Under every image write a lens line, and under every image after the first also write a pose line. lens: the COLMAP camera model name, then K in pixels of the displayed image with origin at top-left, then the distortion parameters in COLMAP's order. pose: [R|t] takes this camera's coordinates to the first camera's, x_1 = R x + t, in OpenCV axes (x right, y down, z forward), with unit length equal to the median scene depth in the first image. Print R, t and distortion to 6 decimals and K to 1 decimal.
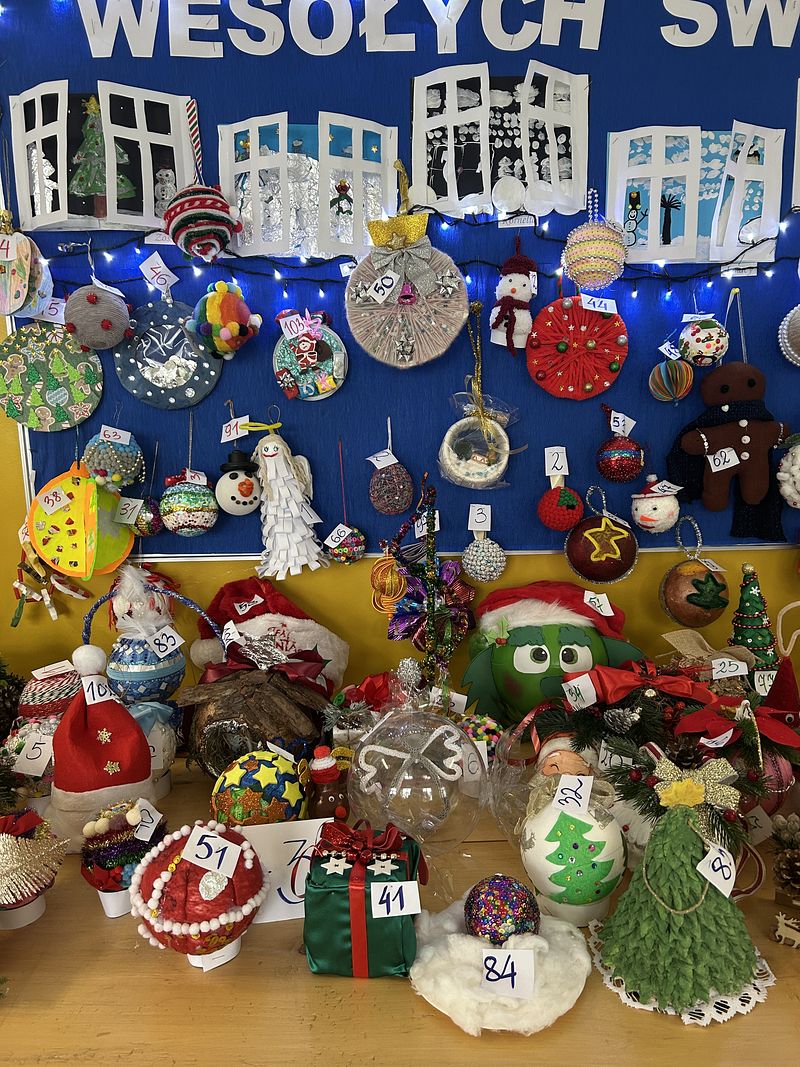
lens RADIAL K [[793.5, 0, 399.9], [0, 793.5, 548.4], [0, 0, 1]] dist [0.032874, -0.043663]
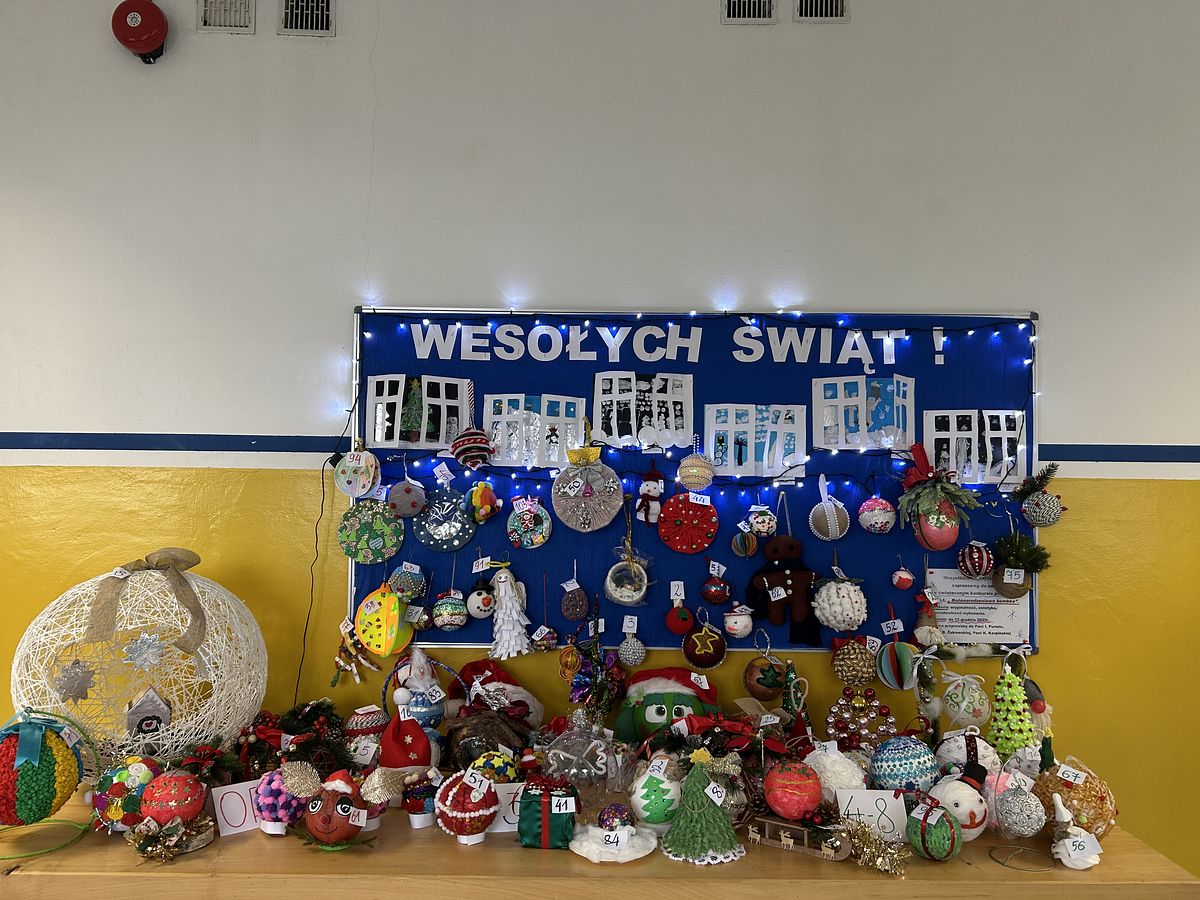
lens RADIAL K [[892.5, 0, 597.7], [0, 892.5, 454.7], [0, 0, 1]] dist [0.032874, -0.043663]
pose [[0.999509, 0.029516, -0.010520, 0.047735], [-0.031155, 0.971960, -0.233073, 0.052888], [0.003346, 0.233286, 0.972402, -0.879887]]
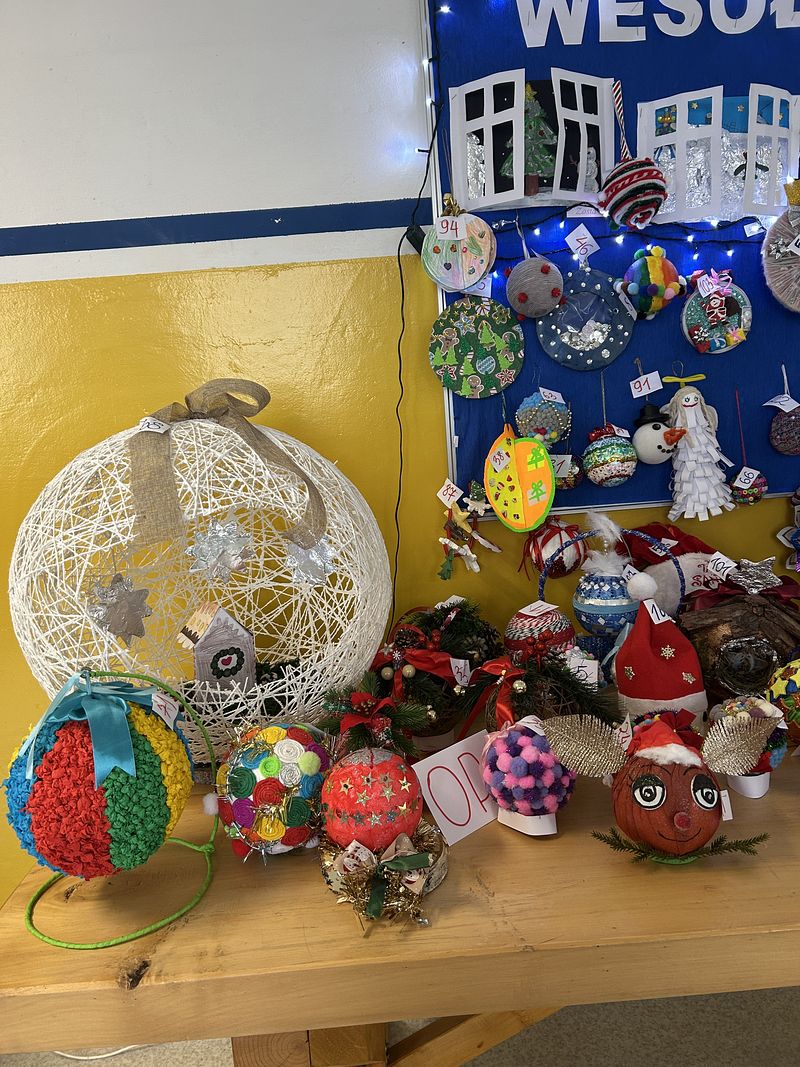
lens RADIAL K [[793.5, 0, 397.2], [0, 793.5, 549.1], [0, 0, 1]] dist [0.032874, -0.043663]
pose [[0.998264, -0.057059, -0.014573, -0.563787], [0.057152, 0.998347, 0.006091, 0.049039], [0.014201, -0.006913, 0.999875, -0.092945]]
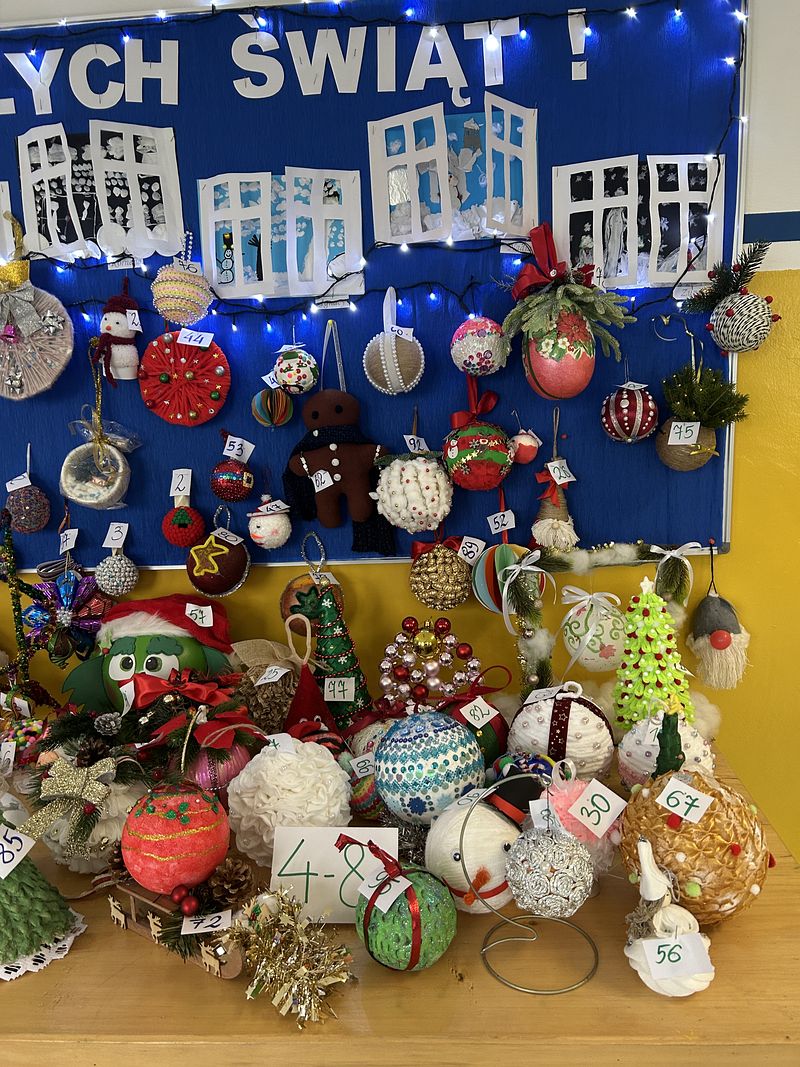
lens RADIAL K [[793.5, 0, 412.8], [0, 793.5, 548.6], [0, 0, 1]] dist [0.032874, -0.043663]
pose [[0.998165, -0.008106, -0.060007, 0.606102], [0.008065, 0.999967, -0.000928, -0.017527], [0.060012, 0.000443, 0.998198, -0.060872]]
